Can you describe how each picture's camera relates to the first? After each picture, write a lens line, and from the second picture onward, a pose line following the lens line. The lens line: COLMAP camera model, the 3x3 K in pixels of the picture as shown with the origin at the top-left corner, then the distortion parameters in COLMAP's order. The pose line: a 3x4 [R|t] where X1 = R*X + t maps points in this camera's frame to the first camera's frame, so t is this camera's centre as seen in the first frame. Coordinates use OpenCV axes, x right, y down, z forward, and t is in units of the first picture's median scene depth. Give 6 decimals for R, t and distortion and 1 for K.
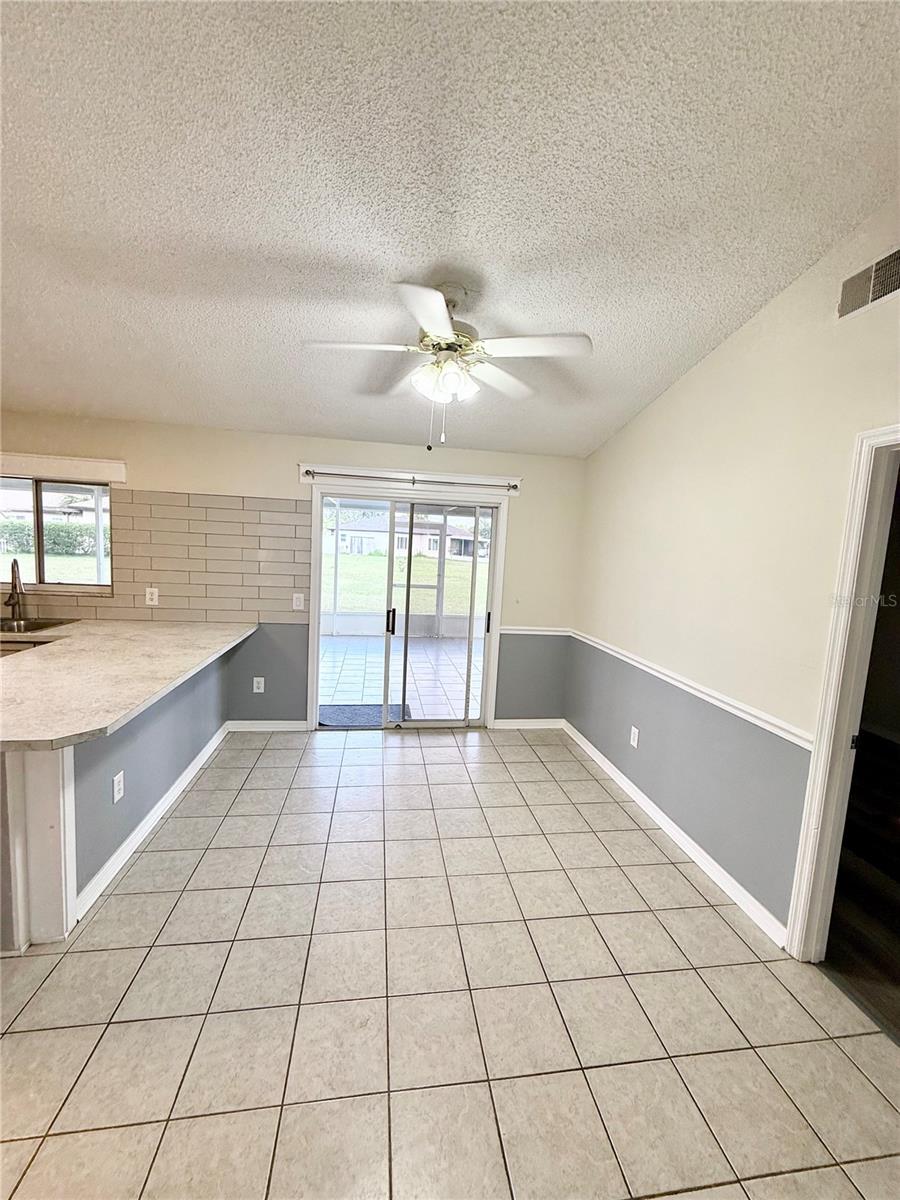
lens RADIAL K [[480.9, 0, 455.8], [0, 480.9, 591.6], [0, 0, 1]] dist [-0.002498, 0.000139]
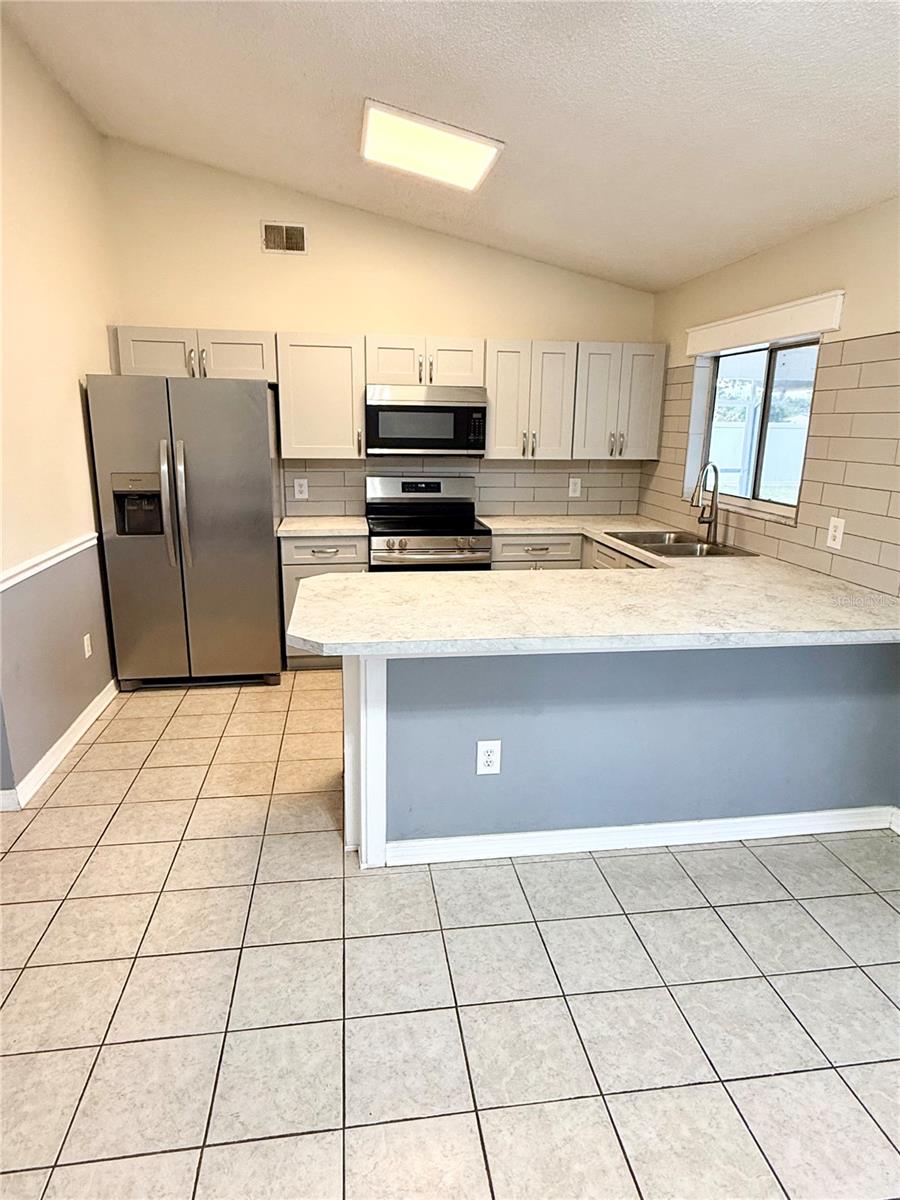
lens RADIAL K [[700.7, 0, 437.6], [0, 700.7, 595.8], [0, 0, 1]] dist [-0.014300, 0.009186]
pose [[-0.013662, 0.188719, -0.981936, 0.214675], [-0.114371, 0.975288, 0.189032, -0.021613], [0.993344, 0.114888, 0.008259, 0.612683]]
